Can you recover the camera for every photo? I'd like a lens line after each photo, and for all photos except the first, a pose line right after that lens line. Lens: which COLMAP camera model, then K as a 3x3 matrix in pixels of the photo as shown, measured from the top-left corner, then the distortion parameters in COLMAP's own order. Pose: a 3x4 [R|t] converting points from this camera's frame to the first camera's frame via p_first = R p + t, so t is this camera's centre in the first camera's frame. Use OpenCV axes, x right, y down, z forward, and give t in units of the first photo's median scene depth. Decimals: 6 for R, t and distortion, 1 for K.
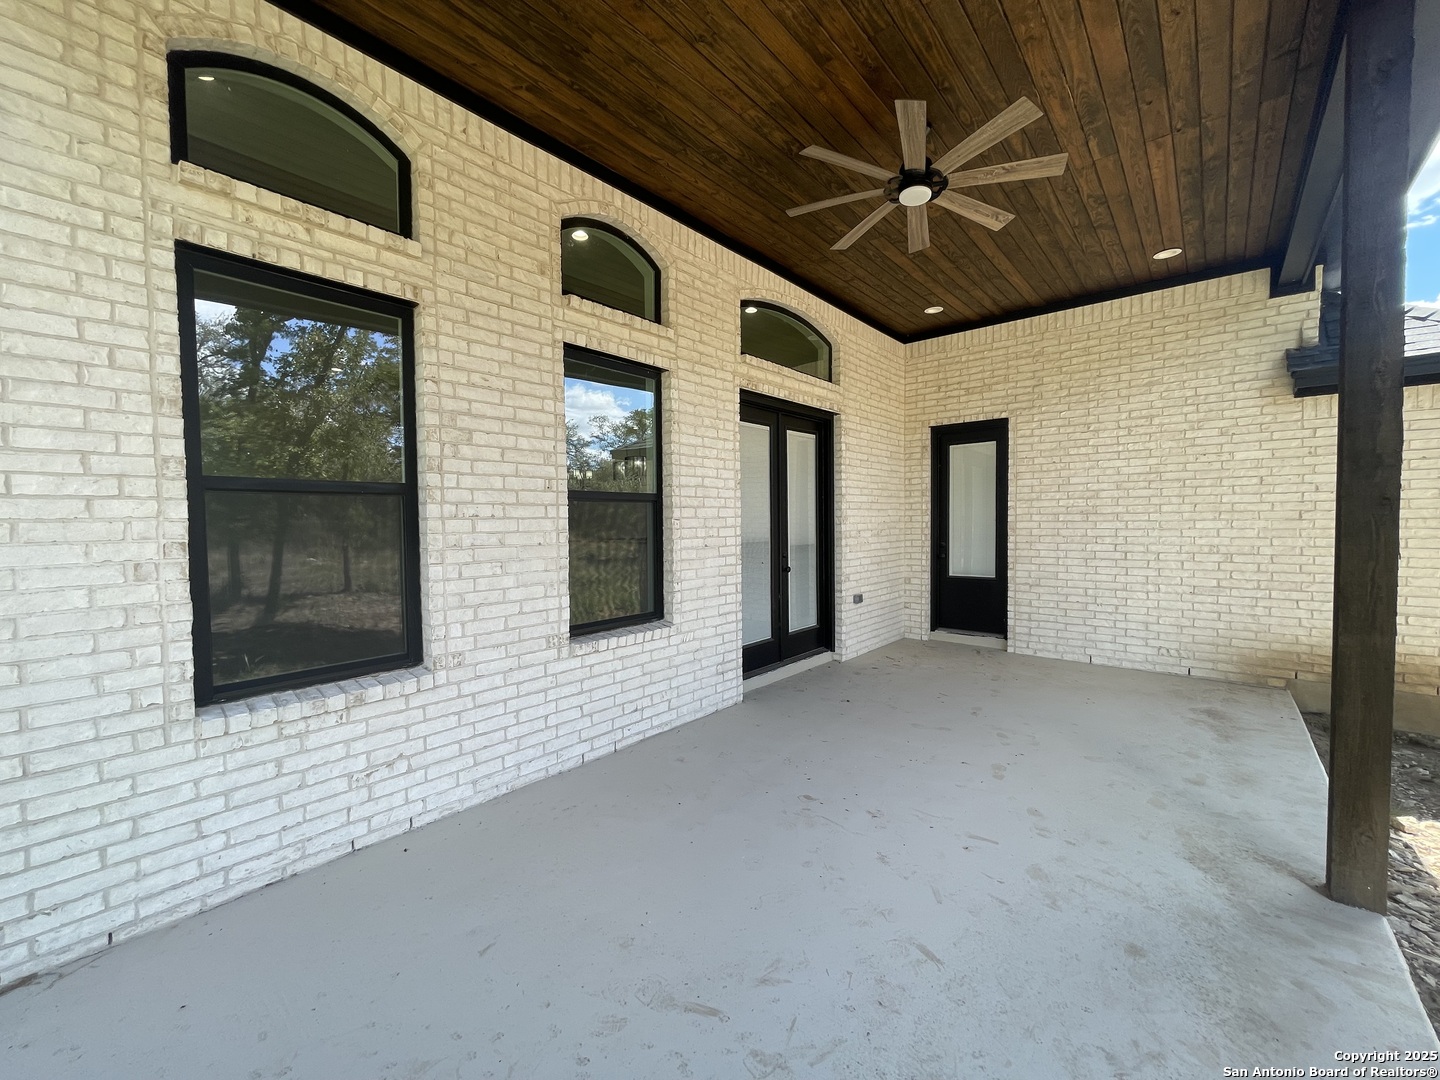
lens RADIAL K [[579.8, 0, 712.7], [0, 579.8, 539.2], [0, 0, 1]] dist [-0.002138, -0.000981]
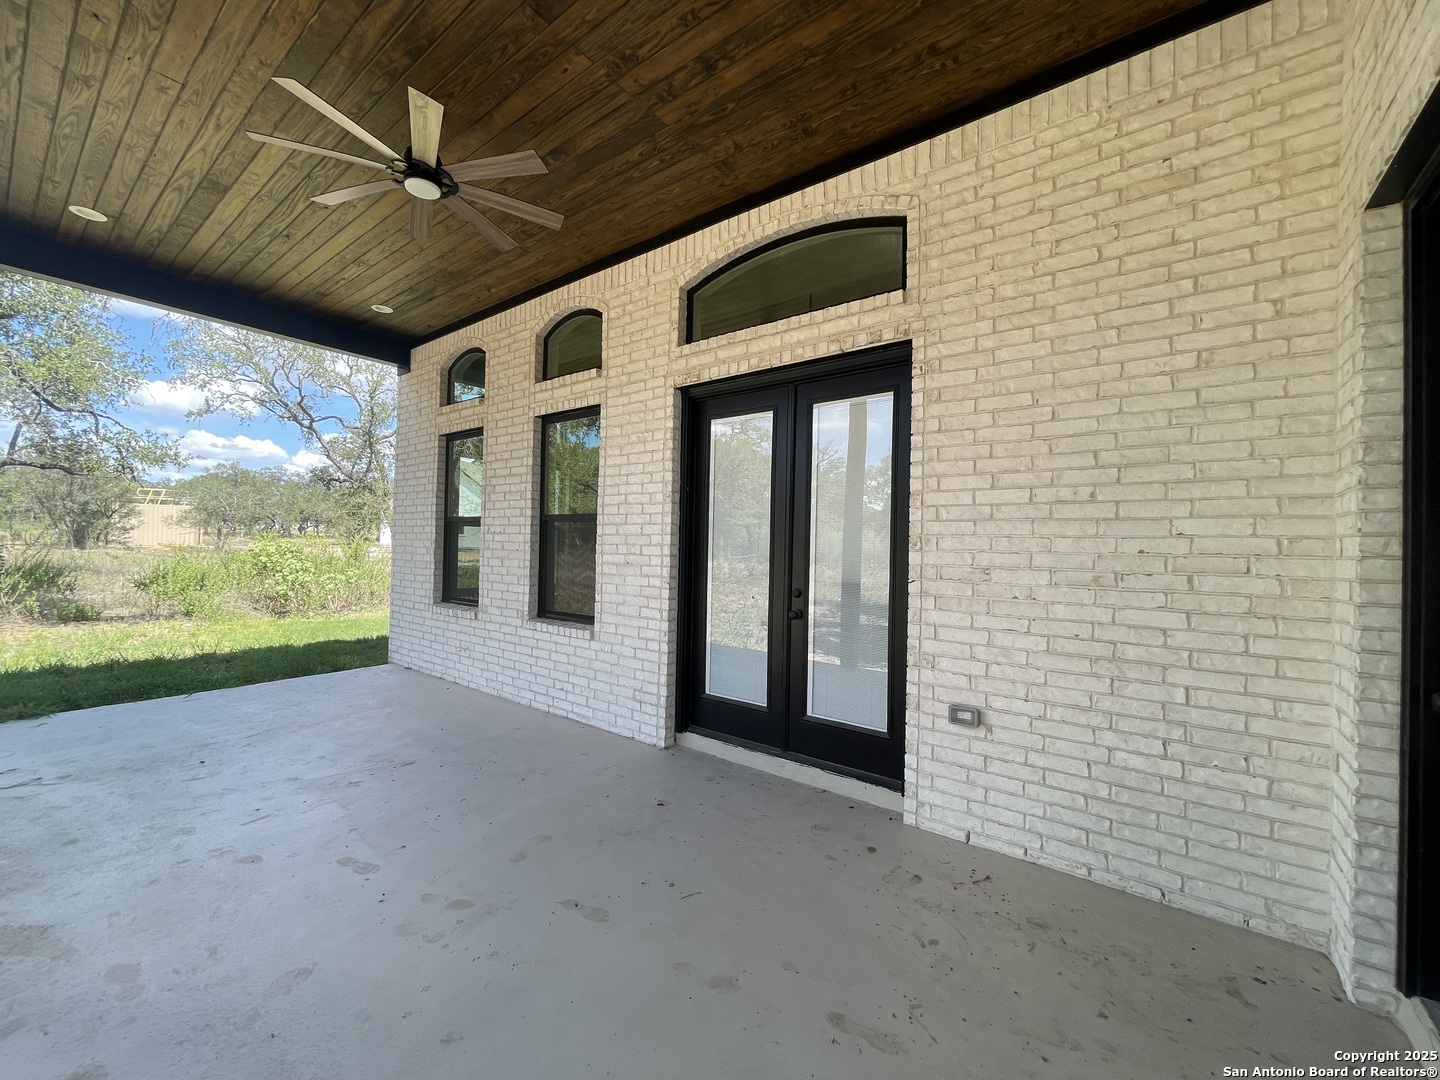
lens RADIAL K [[579.8, 0, 713.6], [0, 579.8, 539.9], [0, 0, 1]] dist [-0.002138, -0.000981]
pose [[0.057869, -0.001622, -0.998323, 1.043024], [-0.056555, 0.998387, -0.004900, -0.033054], [0.996721, 0.056743, 0.057684, 1.147784]]
